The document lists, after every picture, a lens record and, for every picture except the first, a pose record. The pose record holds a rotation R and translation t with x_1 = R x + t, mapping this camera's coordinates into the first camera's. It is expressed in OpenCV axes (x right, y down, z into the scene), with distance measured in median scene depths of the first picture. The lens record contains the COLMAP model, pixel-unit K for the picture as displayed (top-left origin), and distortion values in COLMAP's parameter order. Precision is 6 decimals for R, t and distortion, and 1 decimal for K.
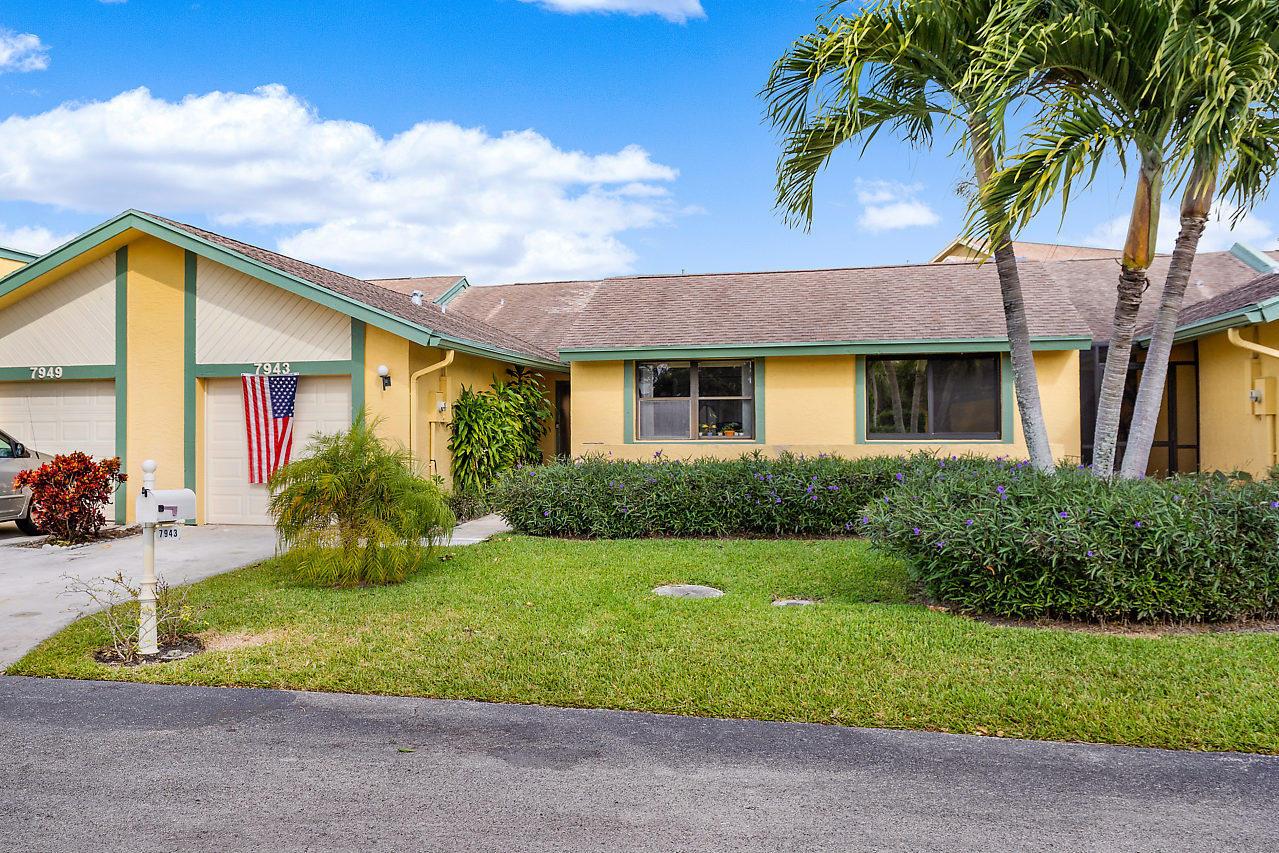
lens RADIAL K [[1095.9, 0, 639.6], [0, 1095.9, 423.3], [0, 0, 1]] dist [0.008228, 0.007817]
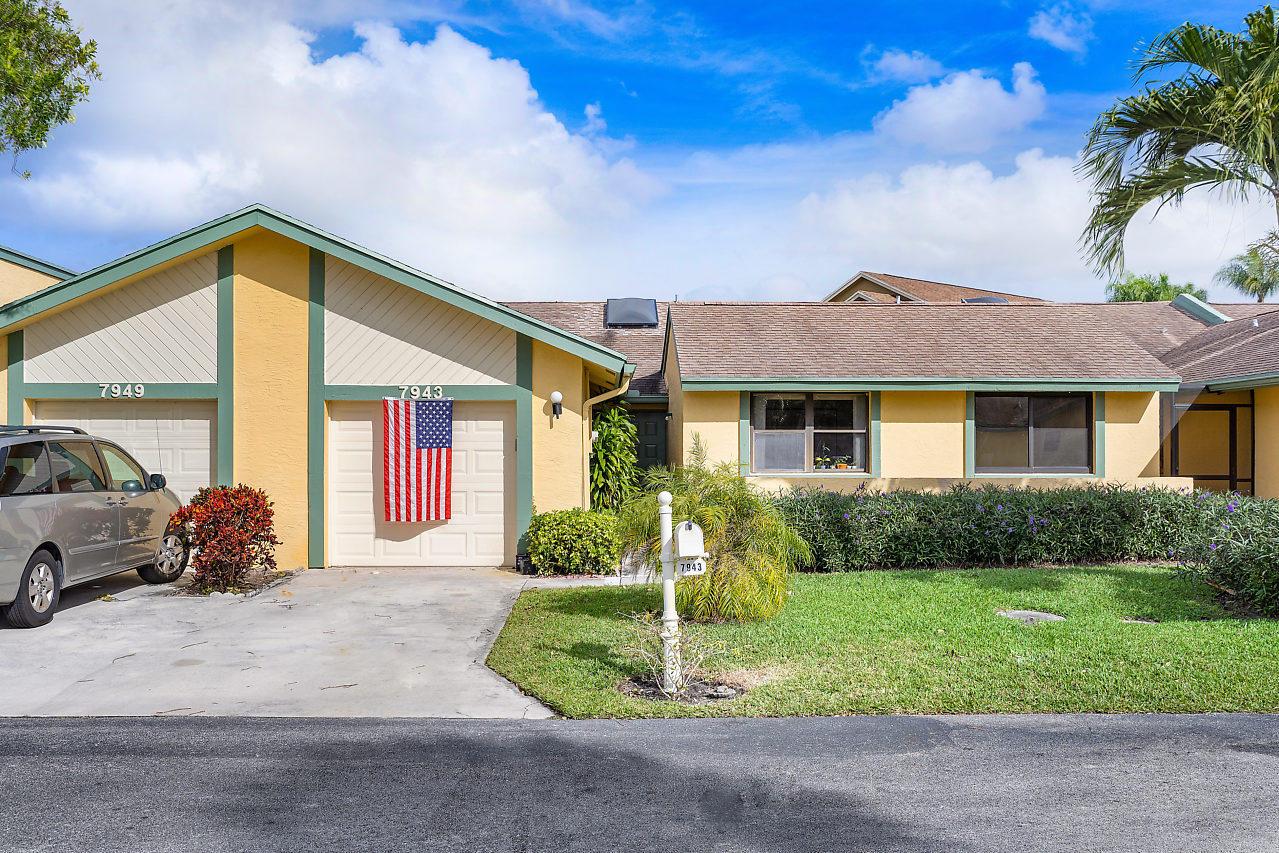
lens RADIAL K [[1208.9, 0, 639.7], [0, 1208.9, 427.4], [0, 0, 1]] dist [-0.007289, 0.000000]
pose [[0.954486, 0.013446, 0.297951, -0.450995], [-0.005888, 0.999638, -0.026247, 0.003565], [-0.298197, 0.023298, 0.954220, 0.004863]]
